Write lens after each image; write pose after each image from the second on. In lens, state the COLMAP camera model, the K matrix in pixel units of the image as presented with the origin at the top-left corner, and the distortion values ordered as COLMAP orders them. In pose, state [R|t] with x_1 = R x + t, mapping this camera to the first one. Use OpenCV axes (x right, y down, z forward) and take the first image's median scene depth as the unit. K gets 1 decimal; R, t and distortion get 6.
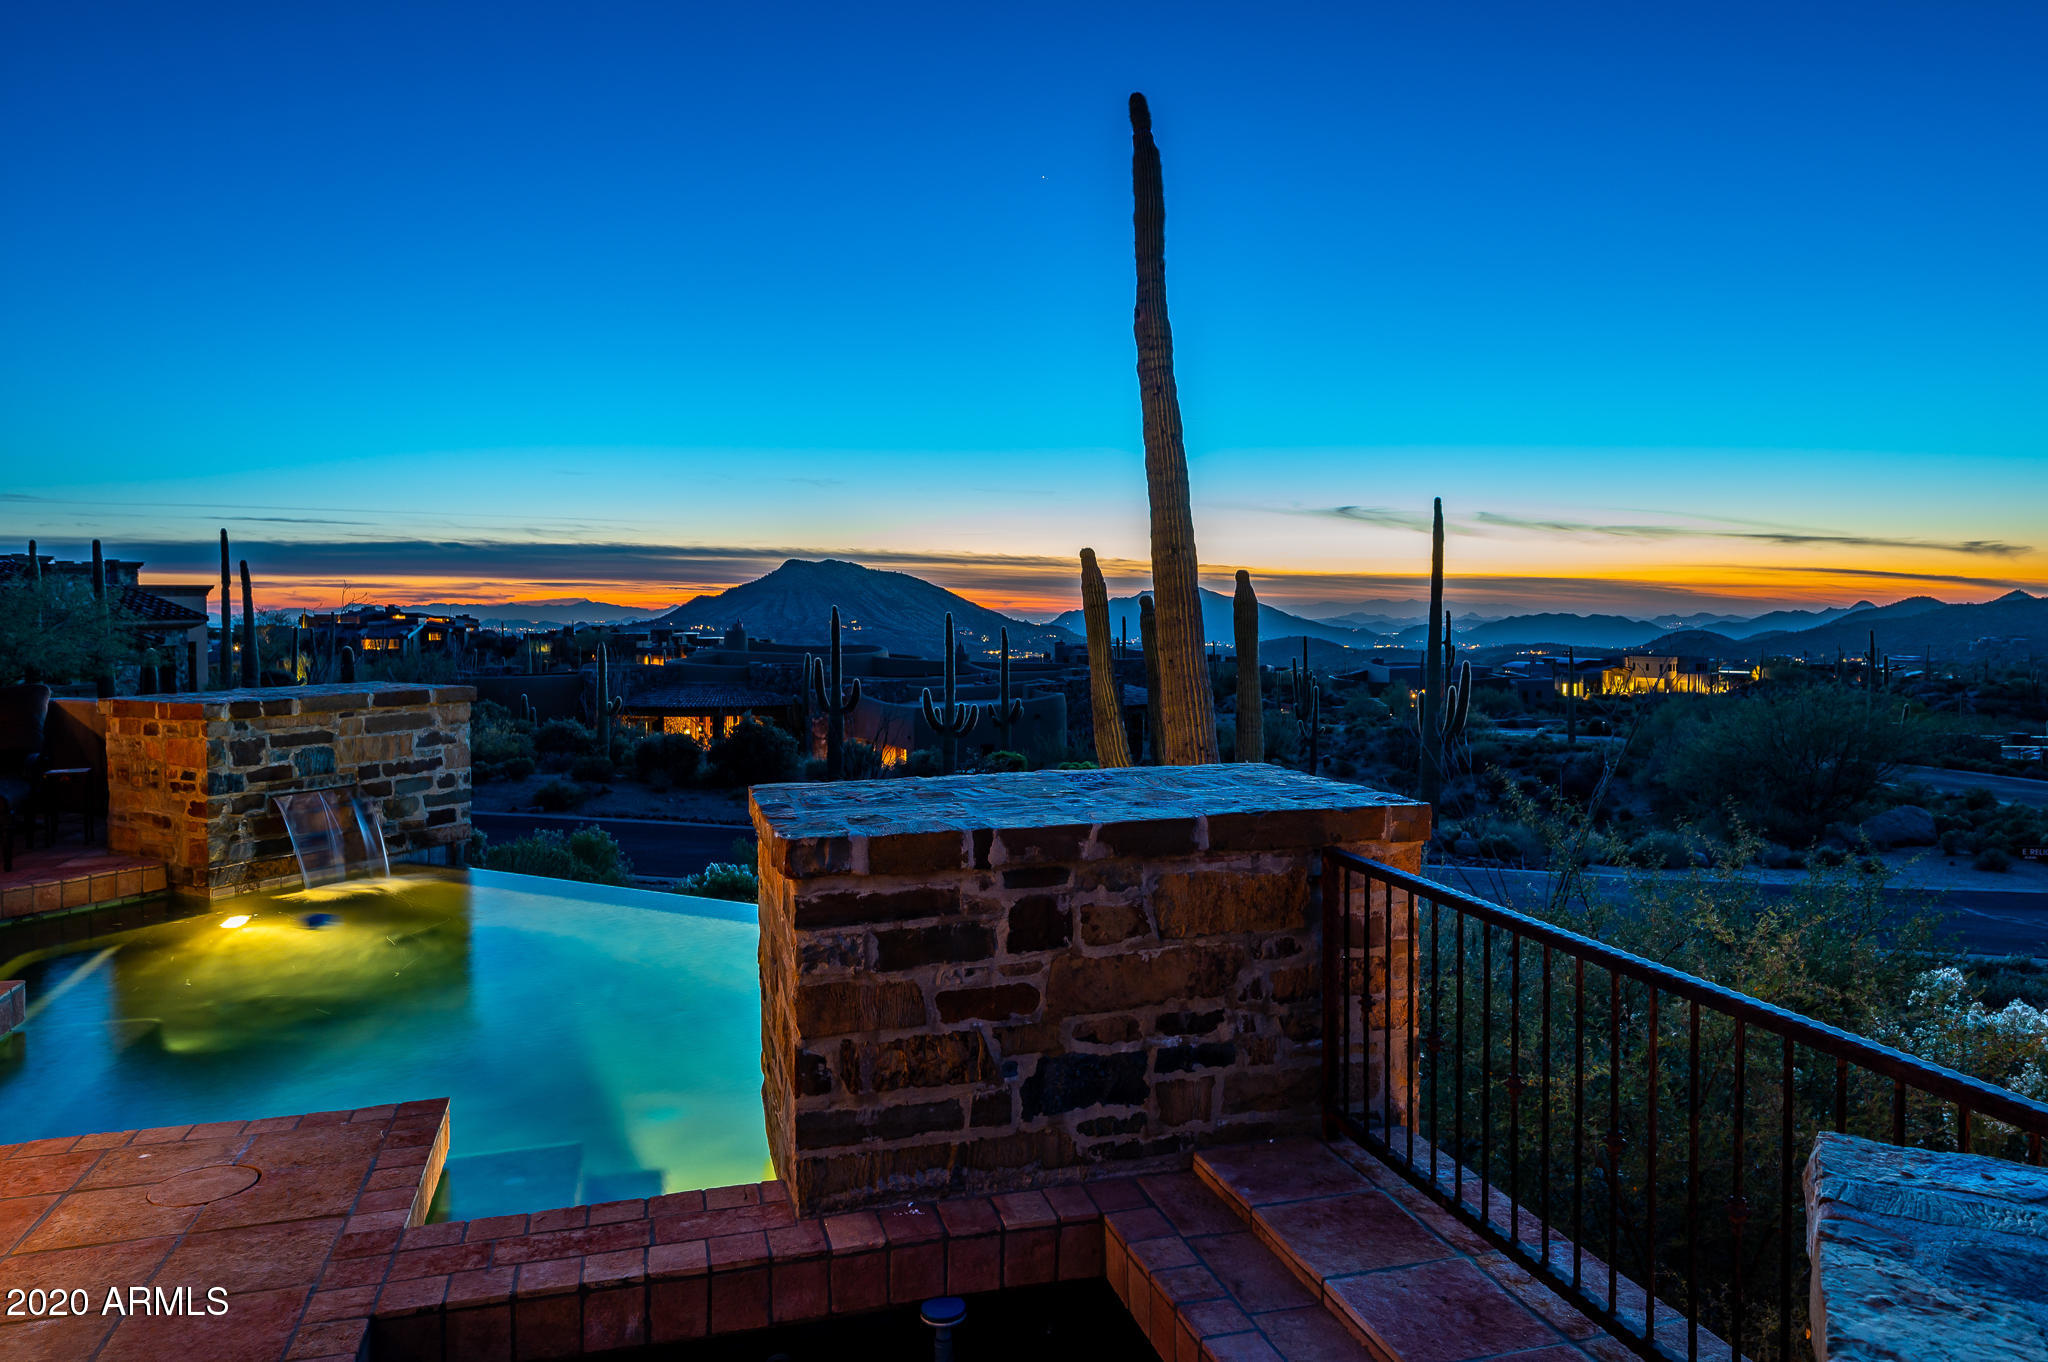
lens RADIAL K [[1355.7, 0, 1046.1], [0, 1355.7, 618.3], [0, 0, 1]] dist [0.000188, -0.000846]
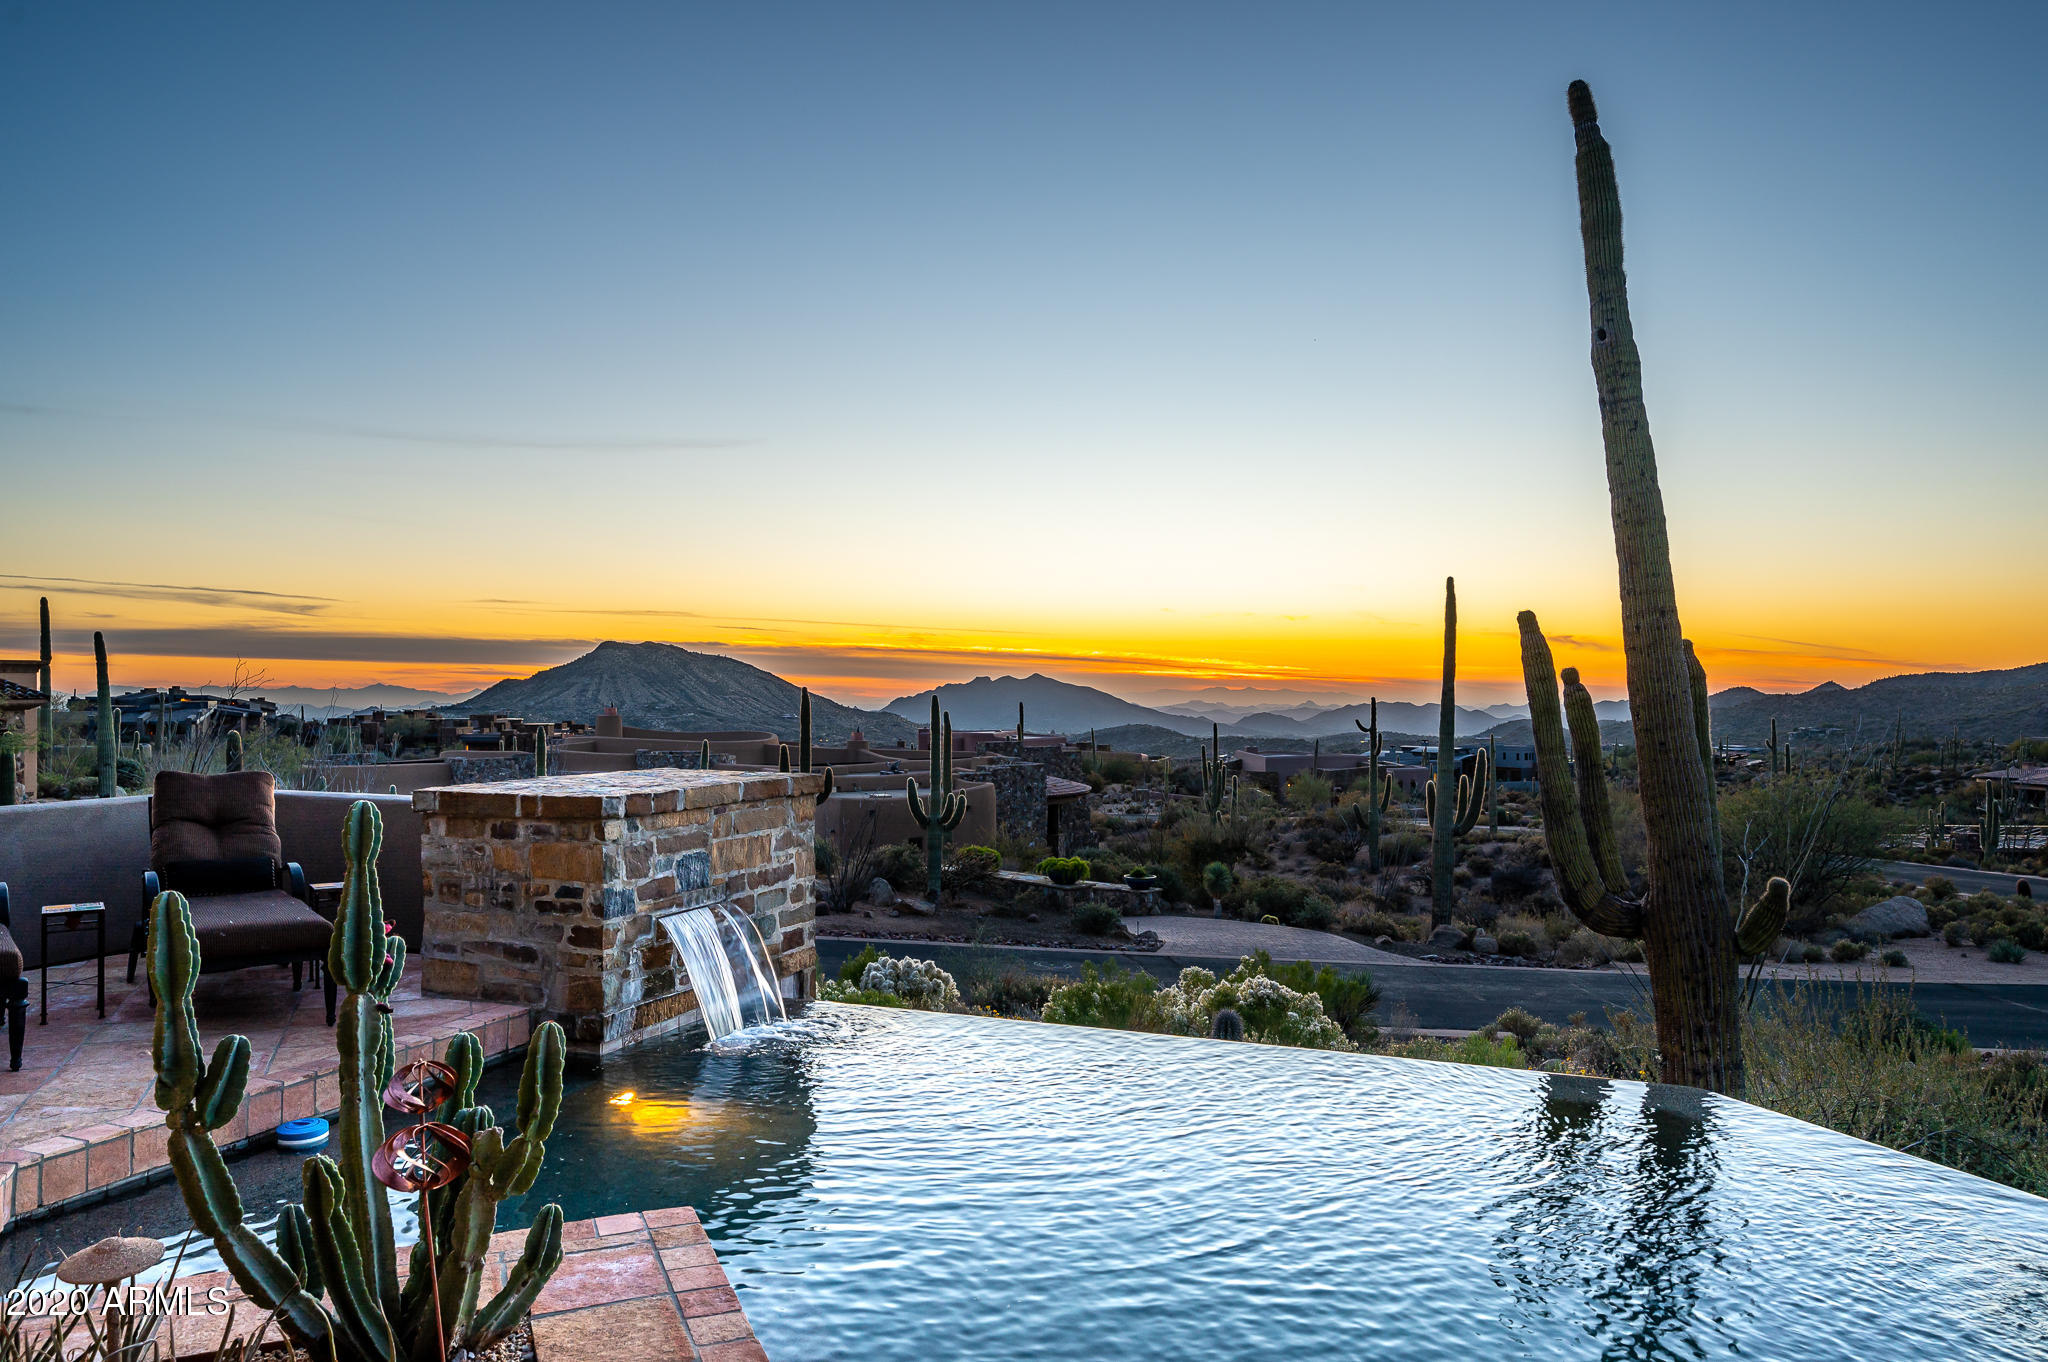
lens RADIAL K [[1407.0, 0, 1017.4], [0, 1407.0, 680.0], [0, 0, 1]] dist [-0.000163, -0.000241]
pose [[0.995193, 0.006077, 0.097748, -0.392594], [-0.004336, 0.999828, -0.018008, 0.009422], [-0.097841, 0.017497, 0.995048, 0.166120]]
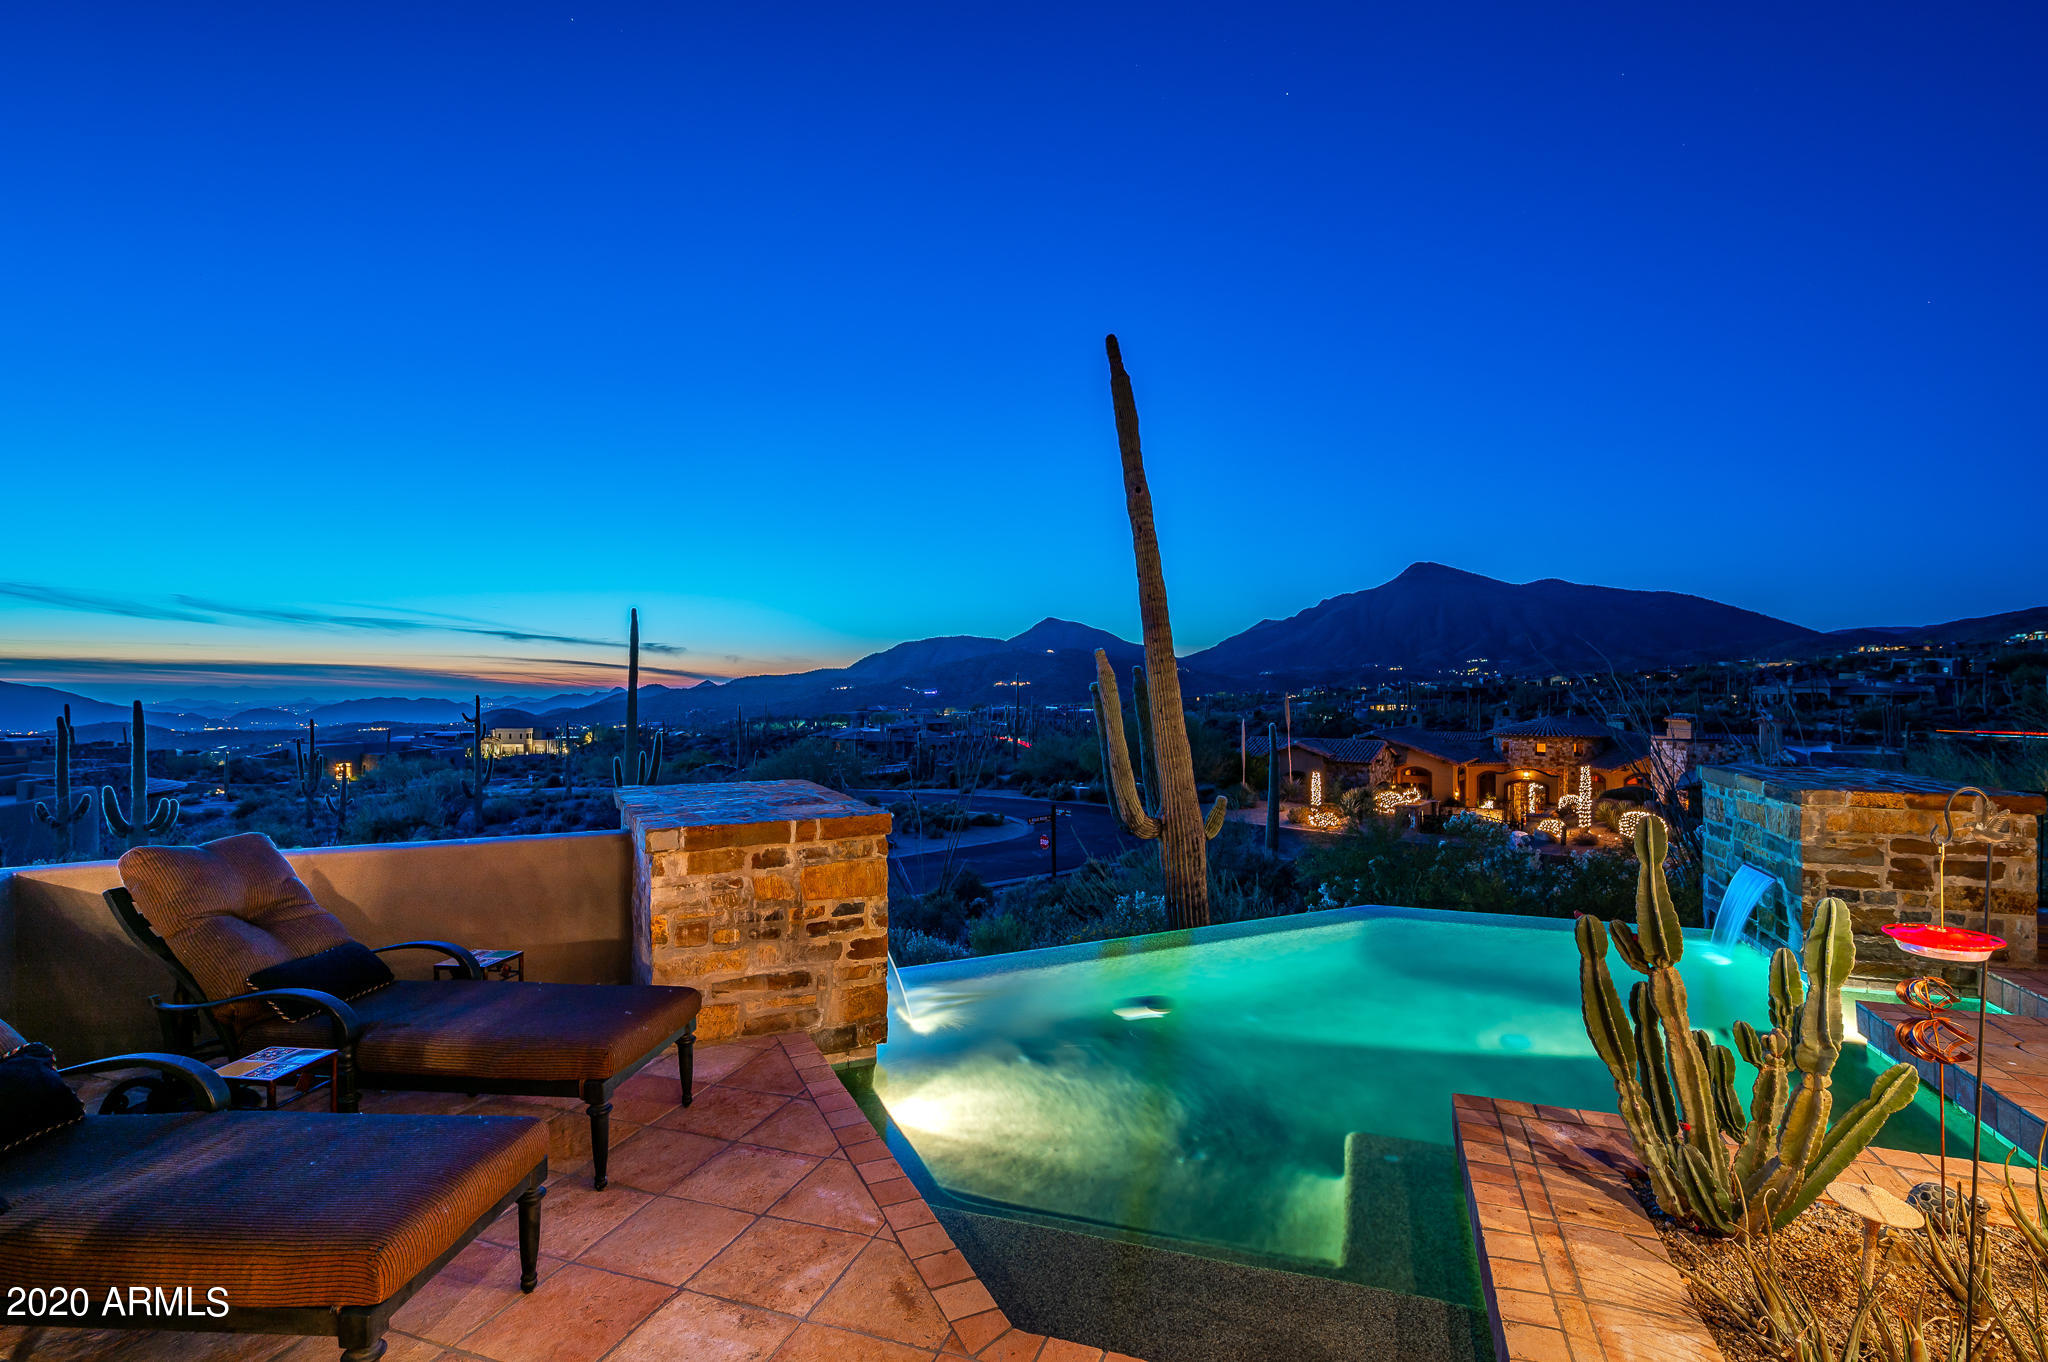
lens RADIAL K [[971.7, 0, 1016.5], [0, 971.7, 683.3], [0, 0, 1]] dist [0.001723, -0.000406]
pose [[0.598160, 0.002922, 0.801371, -0.871166], [0.010625, 0.999877, -0.011577, -0.005877], [-0.801306, 0.015440, 0.598055, 0.496131]]
